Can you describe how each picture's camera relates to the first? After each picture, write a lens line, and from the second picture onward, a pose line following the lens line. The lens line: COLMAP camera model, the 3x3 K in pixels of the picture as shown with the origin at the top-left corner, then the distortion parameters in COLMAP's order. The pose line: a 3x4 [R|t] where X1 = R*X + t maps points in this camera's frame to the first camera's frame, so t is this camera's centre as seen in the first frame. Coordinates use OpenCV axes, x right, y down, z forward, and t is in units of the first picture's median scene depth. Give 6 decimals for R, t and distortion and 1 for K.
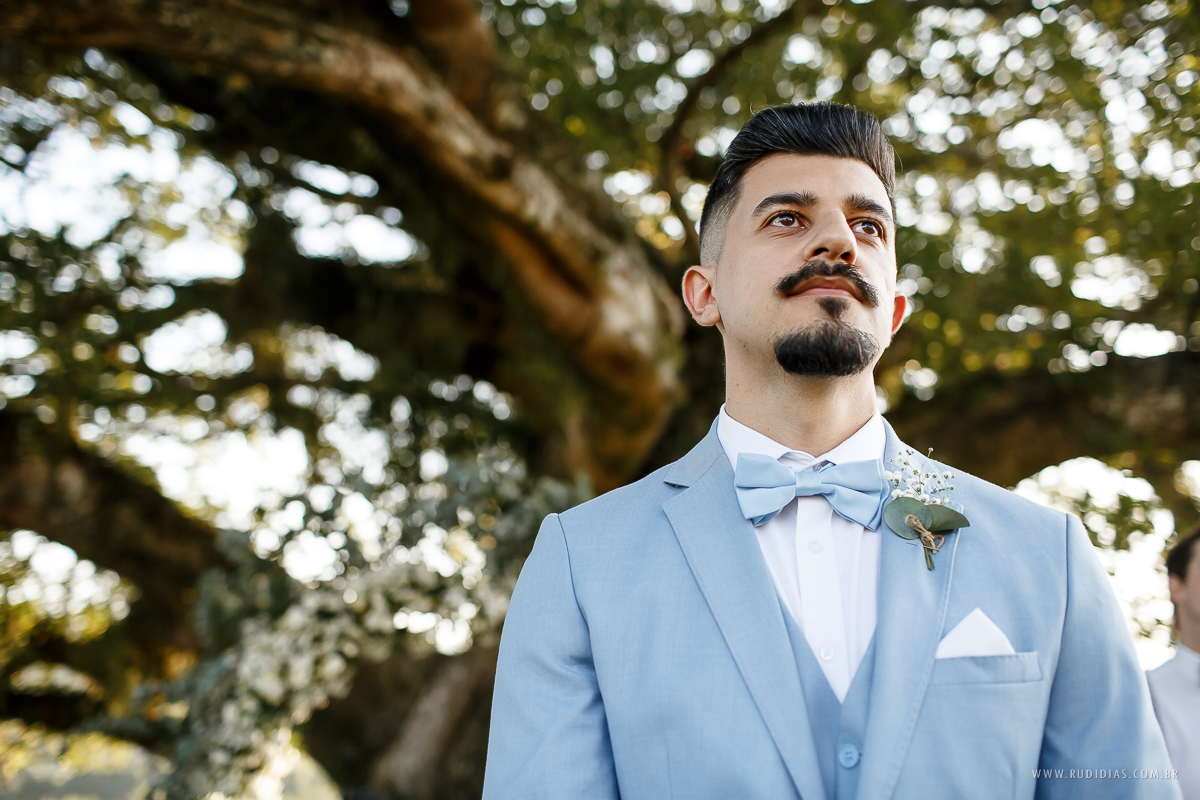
lens RADIAL K [[1238.1, 0, 600.0], [0, 1238.1, 400.0], [0, 0, 1]] dist [0.005541, -0.003531]
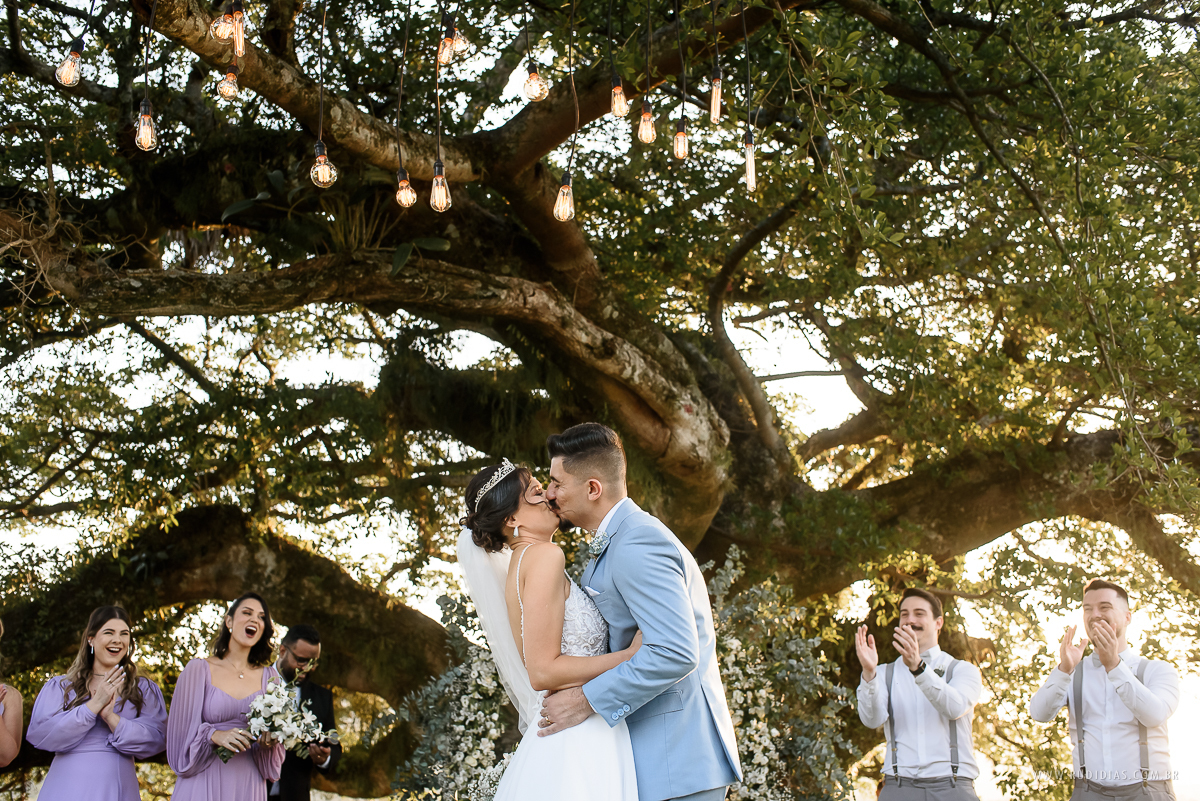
lens RADIAL K [[1238.1, 0, 600.0], [0, 1238.1, 400.5], [0, 0, 1]] dist [0.005541, -0.003531]
pose [[0.998100, -0.042716, -0.044406, -0.021403], [0.040938, 0.998352, -0.040218, -0.057036], [0.046050, 0.038324, 0.998204, -0.502568]]
